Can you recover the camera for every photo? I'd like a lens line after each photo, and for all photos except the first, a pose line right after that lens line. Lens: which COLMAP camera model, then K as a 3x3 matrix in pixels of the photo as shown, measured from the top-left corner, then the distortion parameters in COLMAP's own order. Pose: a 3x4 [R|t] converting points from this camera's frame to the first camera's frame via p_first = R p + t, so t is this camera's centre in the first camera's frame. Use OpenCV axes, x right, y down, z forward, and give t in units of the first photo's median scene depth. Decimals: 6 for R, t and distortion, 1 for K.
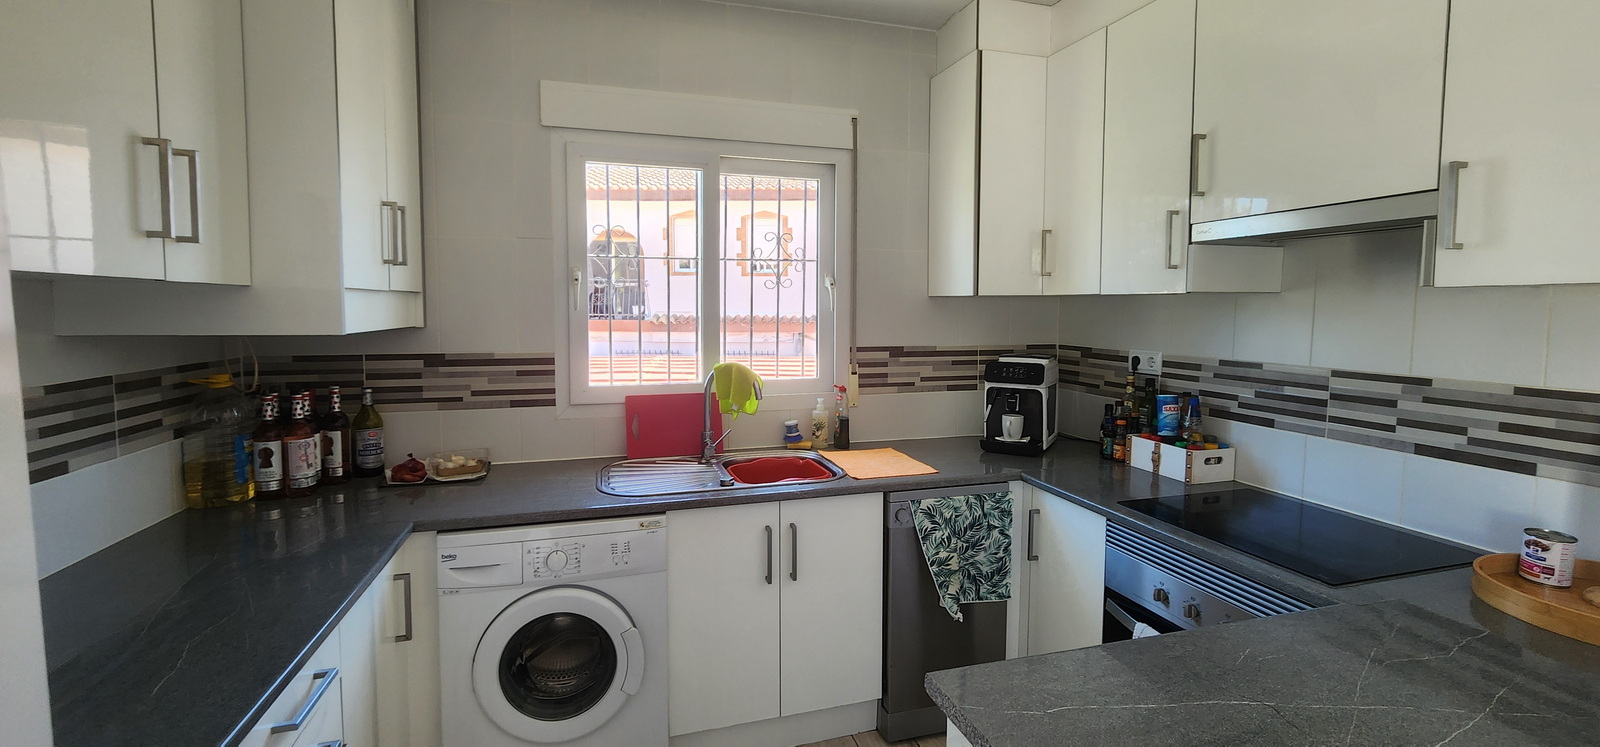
lens RADIAL K [[662.1, 0, 801.7], [0, 662.1, 349.3], [0, 0, 1]] dist [-0.000356, 0.000772]
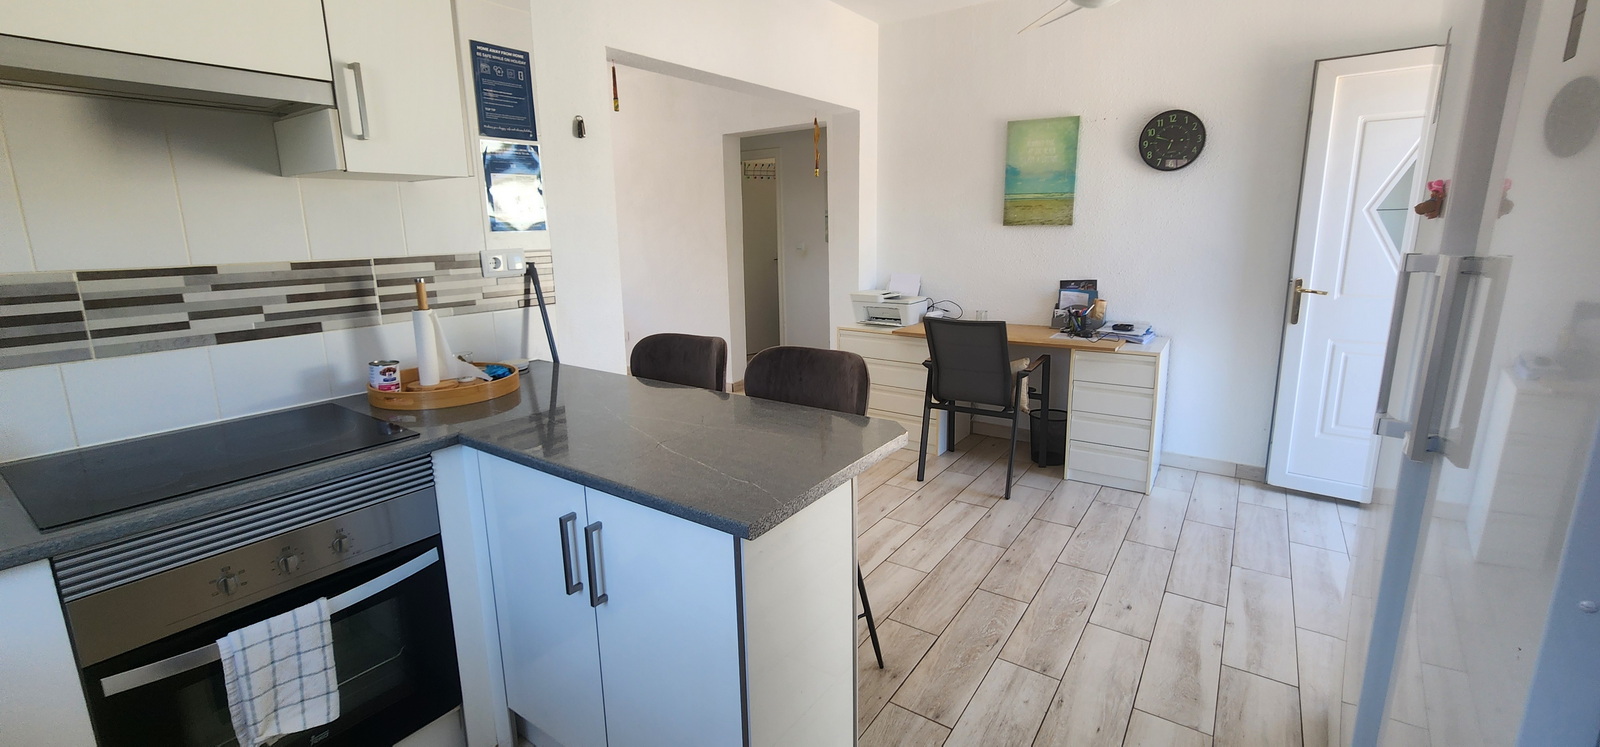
lens RADIAL K [[662.1, 0, 801.7], [0, 662.1, 349.3], [0, 0, 1]] dist [-0.000356, 0.000772]
pose [[-0.622223, -0.141771, 0.769896, -0.285389], [0.061625, 0.971543, 0.228708, -0.005138], [-0.780411, 0.189752, -0.595780, 0.691375]]
